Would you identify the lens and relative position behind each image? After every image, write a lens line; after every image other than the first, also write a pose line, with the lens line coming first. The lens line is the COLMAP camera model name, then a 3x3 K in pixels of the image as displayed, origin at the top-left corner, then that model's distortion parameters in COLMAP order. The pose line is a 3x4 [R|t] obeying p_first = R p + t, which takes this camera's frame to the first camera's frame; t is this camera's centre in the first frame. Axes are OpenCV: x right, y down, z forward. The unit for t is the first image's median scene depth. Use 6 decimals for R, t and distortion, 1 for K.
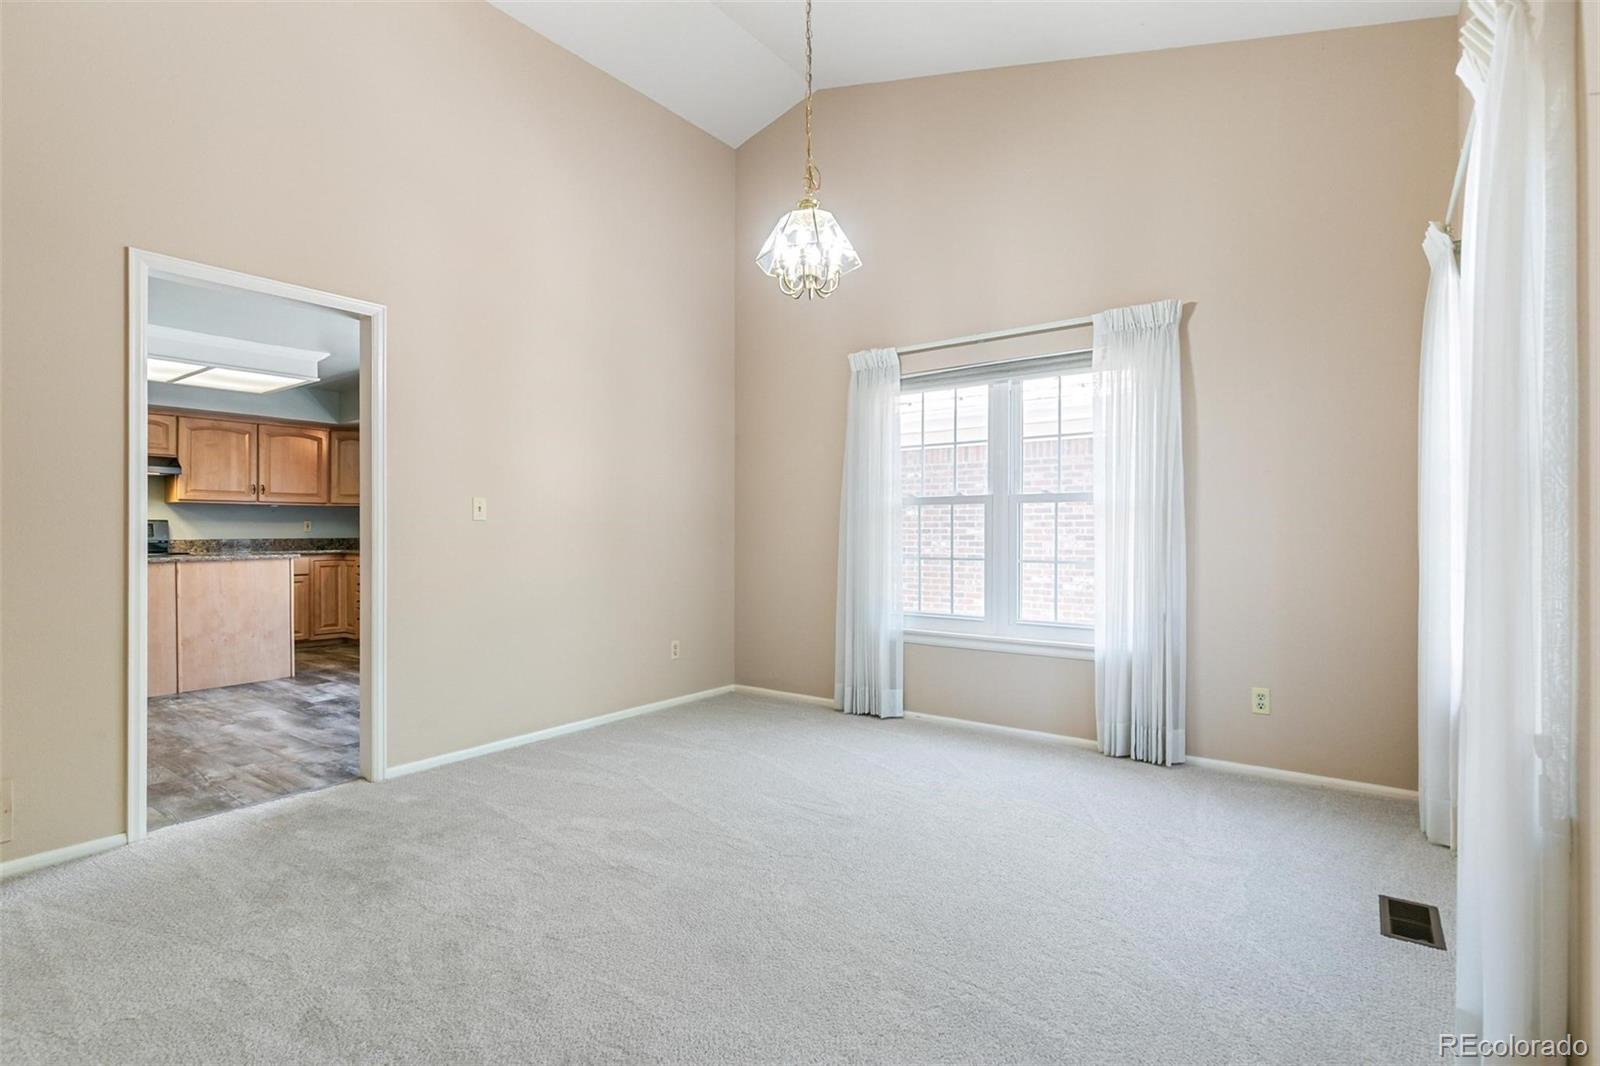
lens RADIAL K [[769.9, 0, 801.0], [0, 769.9, 539.5], [0, 0, 1]] dist [-0.002160, -0.001118]
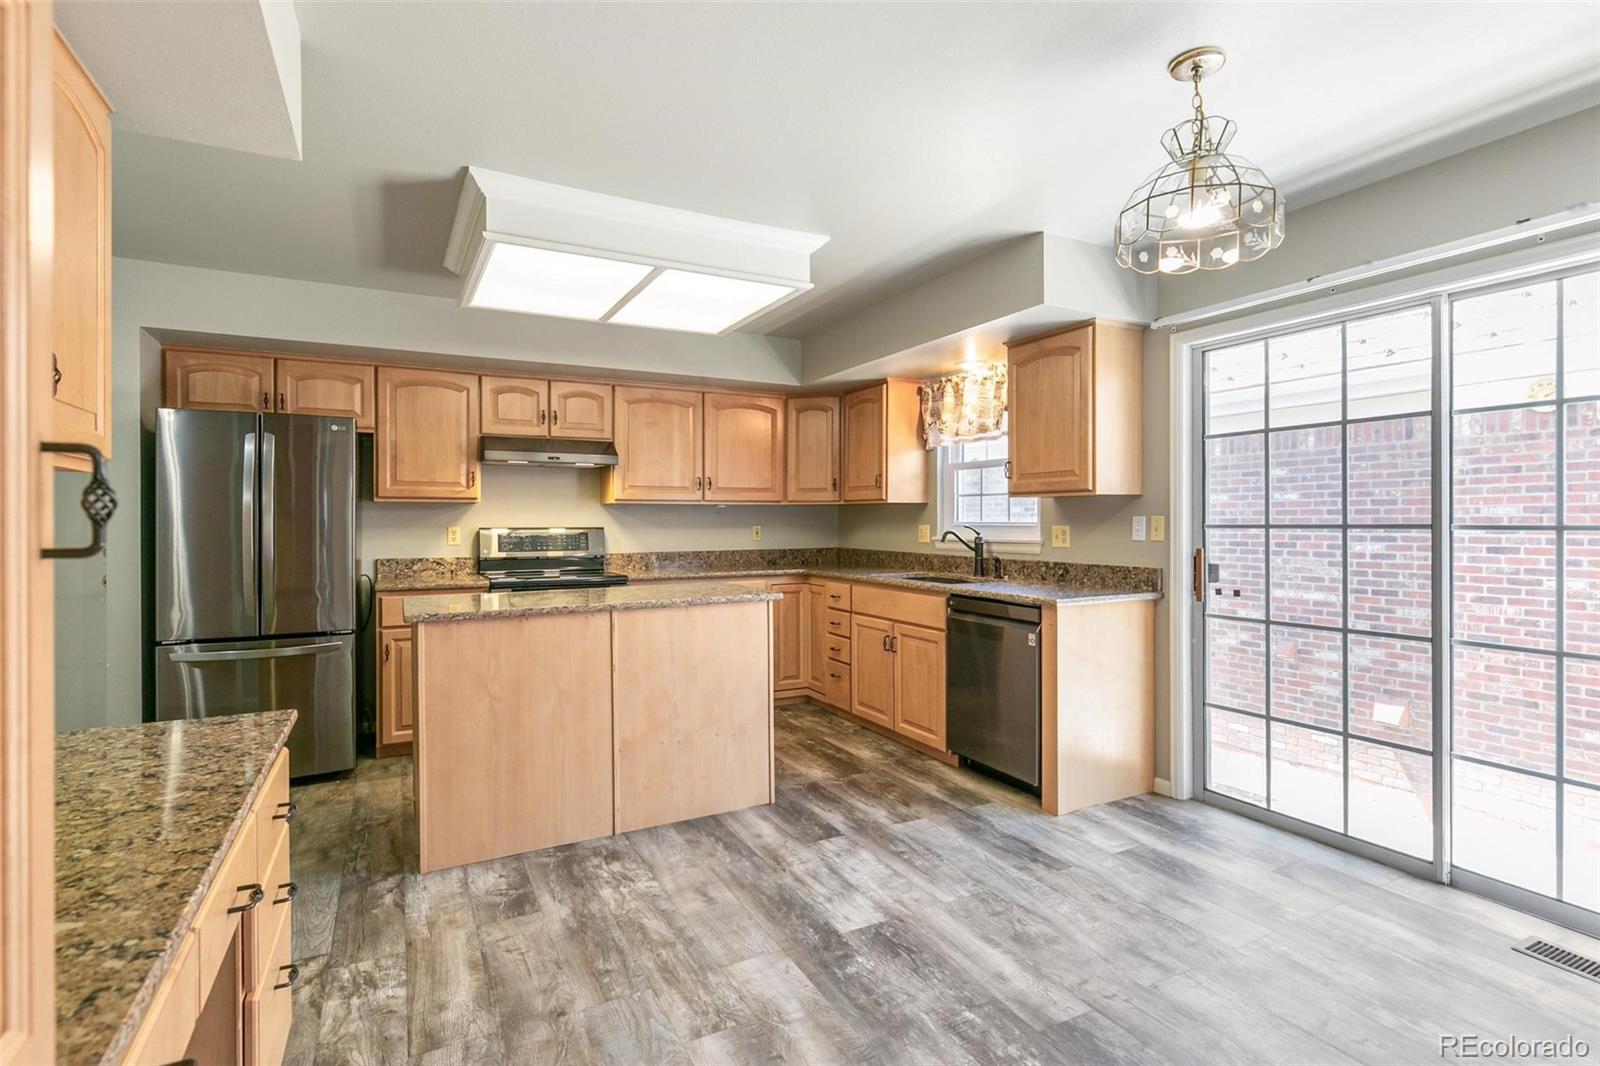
lens RADIAL K [[769.9, 0, 793.3], [0, 769.9, 533.8], [0, 0, 1]] dist [-0.002160, -0.001118]
pose [[0.899239, 0.005974, -0.437417, -0.466699], [-0.002486, 0.999960, 0.008547, -0.036248], [0.437450, -0.006598, 0.899218, 0.575796]]
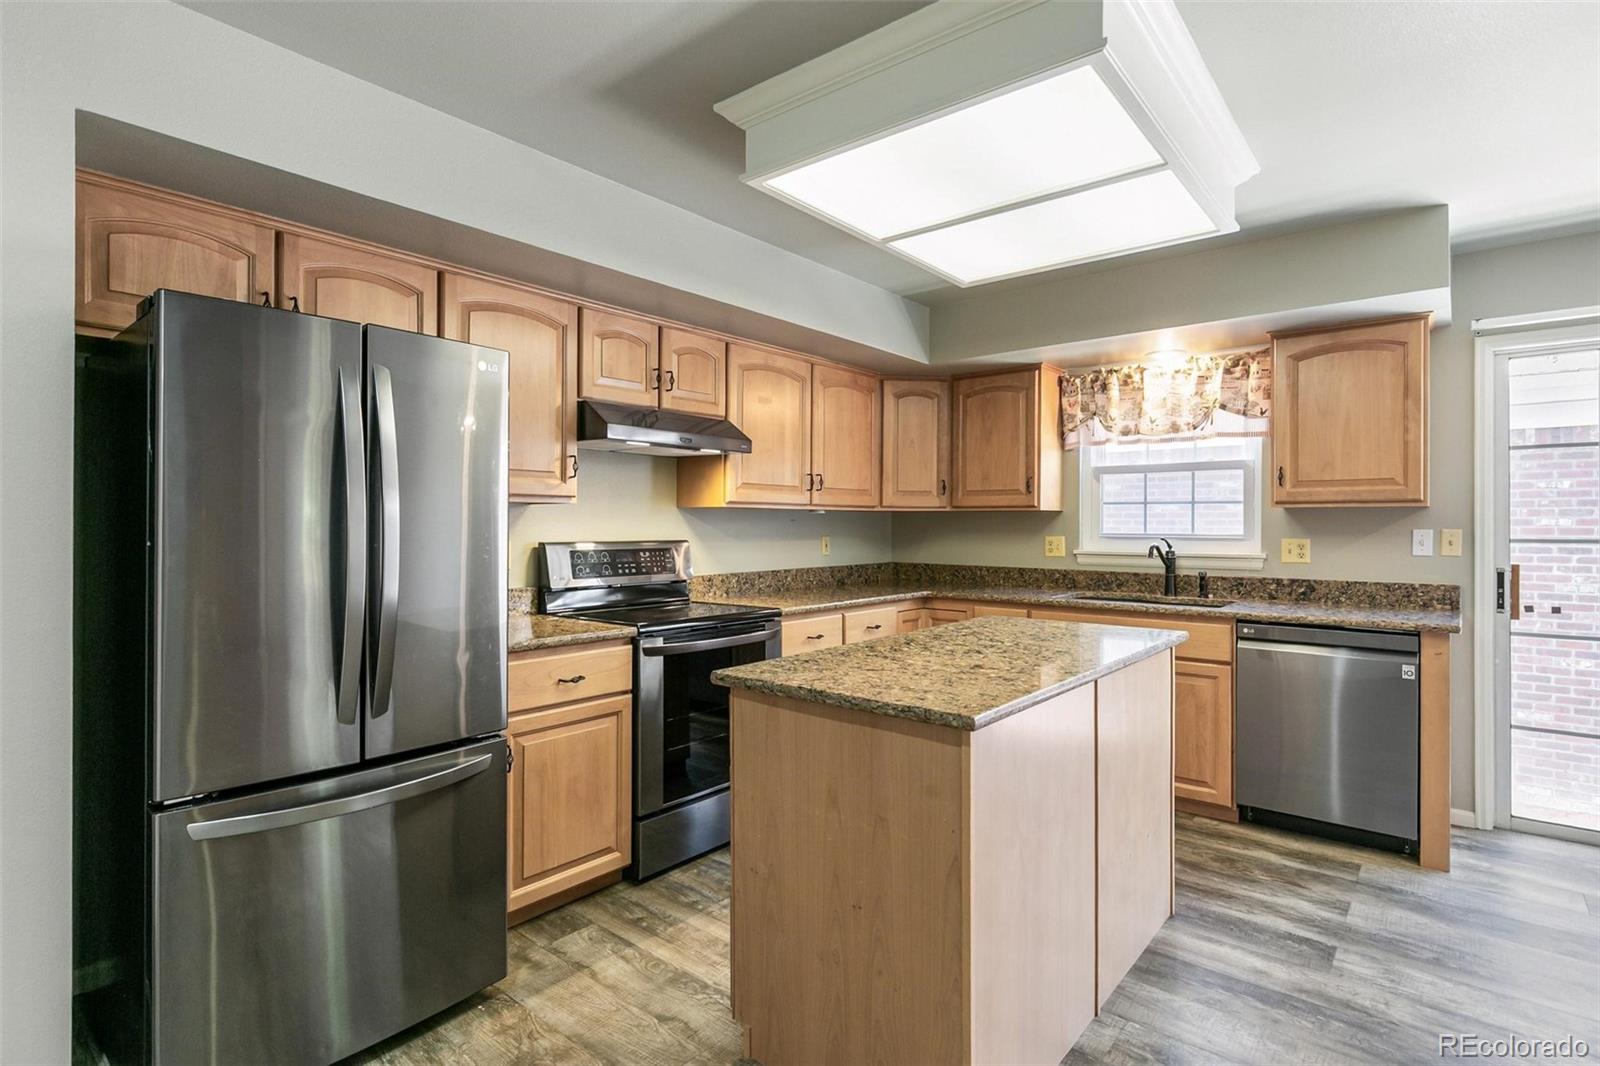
lens RADIAL K [[800.9, 0, 784.8], [0, 800.9, 521.9], [0, 0, 1]] dist [-0.009119, 0.003201]
pose [[0.997927, 0.002001, -0.064324, -1.011458], [-0.002688, 0.999940, -0.010584, -0.045182], [0.064299, 0.010735, 0.997873, 0.633622]]
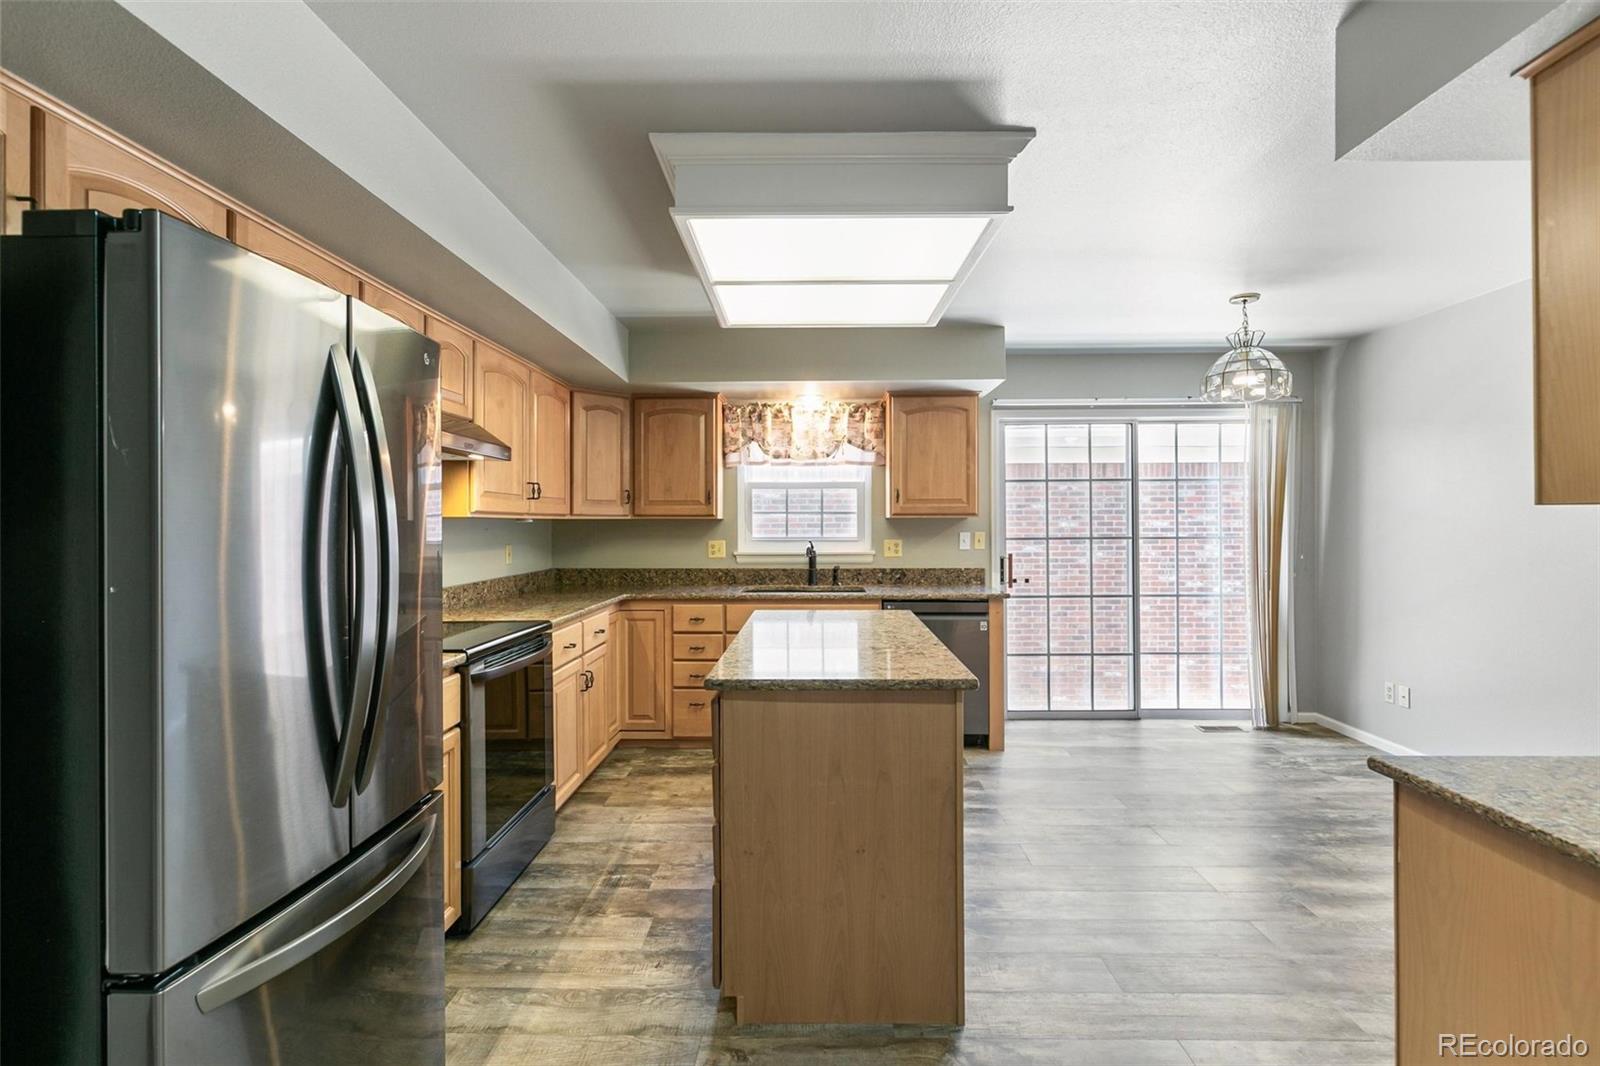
lens RADIAL K [[769.9, 0, 803.2], [0, 769.9, 521.8], [0, 0, 1]] dist [-0.002160, -0.001118]
pose [[0.809145, -0.001988, 0.587605, -1.274996], [0.008857, 0.999922, -0.008814, -0.054414], [-0.587542, 0.012337, 0.809100, 0.666812]]
